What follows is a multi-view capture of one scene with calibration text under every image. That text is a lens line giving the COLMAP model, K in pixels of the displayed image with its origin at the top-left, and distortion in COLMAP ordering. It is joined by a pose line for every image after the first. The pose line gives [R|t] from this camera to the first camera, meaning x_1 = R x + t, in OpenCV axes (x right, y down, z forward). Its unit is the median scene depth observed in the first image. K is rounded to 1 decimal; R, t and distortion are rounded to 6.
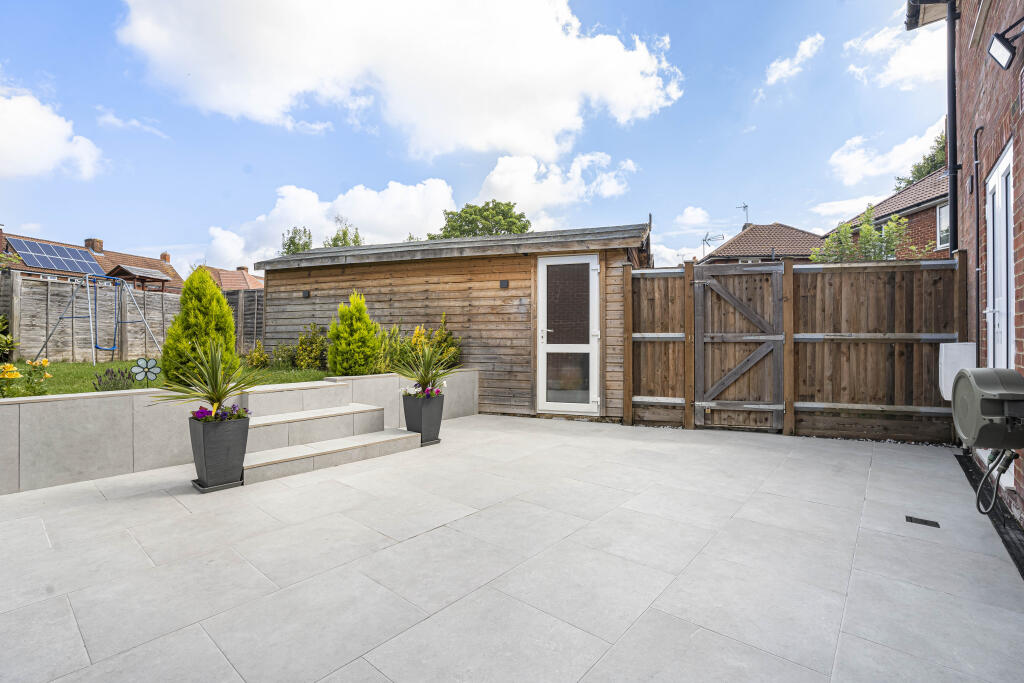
lens RADIAL K [[469.1, 0, 508.6], [0, 469.1, 346.0], [0, 0, 1]] dist [-0.019904, 0.000023]
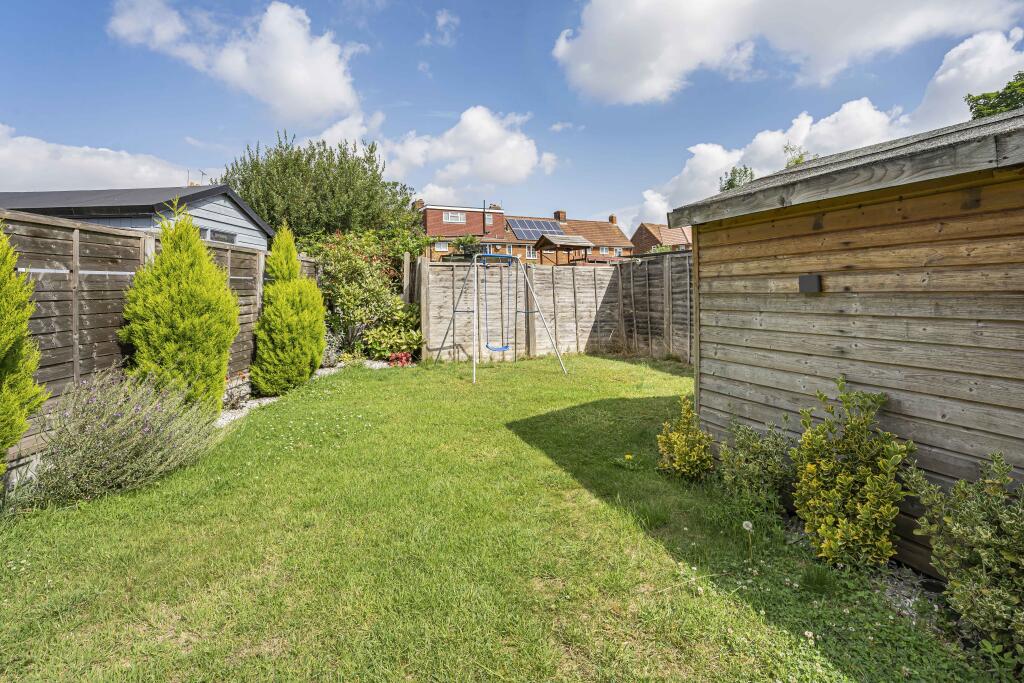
lens RADIAL K [[475.6, 0, 514.7], [0, 475.6, 236.6], [0, 0, 1]] dist [-0.001960, -0.000164]
pose [[0.646290, -0.091847, -0.757545, -0.322108], [0.004345, 0.993157, -0.116707, -0.110418], [0.763080, 0.072136, 0.642266, 0.643217]]
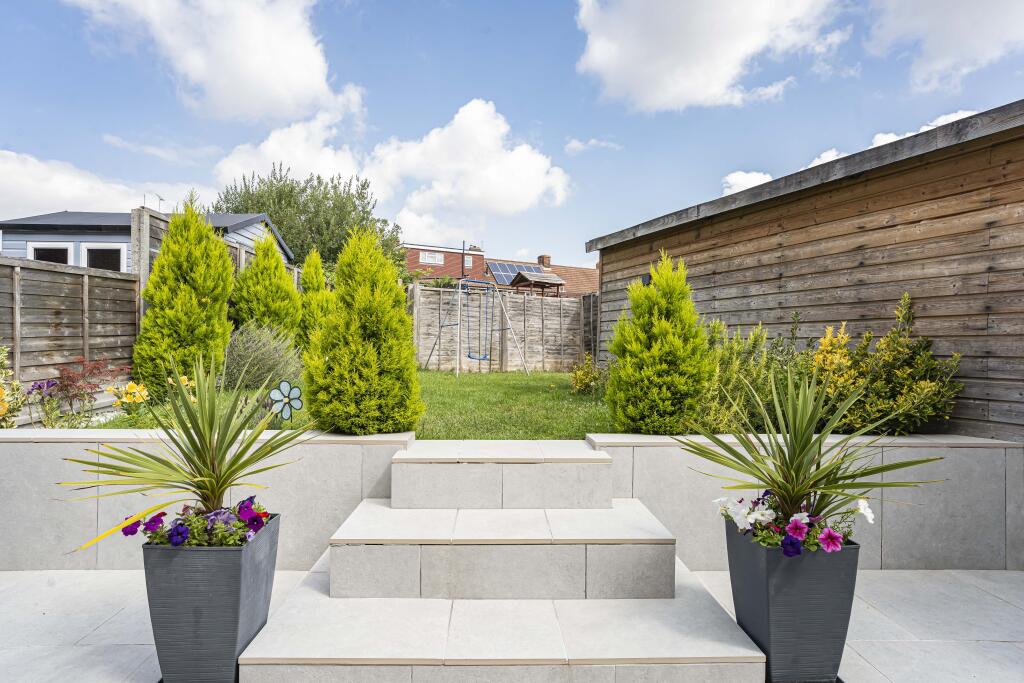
lens RADIAL K [[547.7, 0, 512.0], [0, 547.7, 341.5], [0, 0, 1]] dist [0.004698, 0.002096]
pose [[0.670412, 0.001722, -0.741987, -0.011381], [-0.023561, 0.999542, -0.018969, -0.011665], [0.741615, 0.030199, 0.670146, 0.394119]]
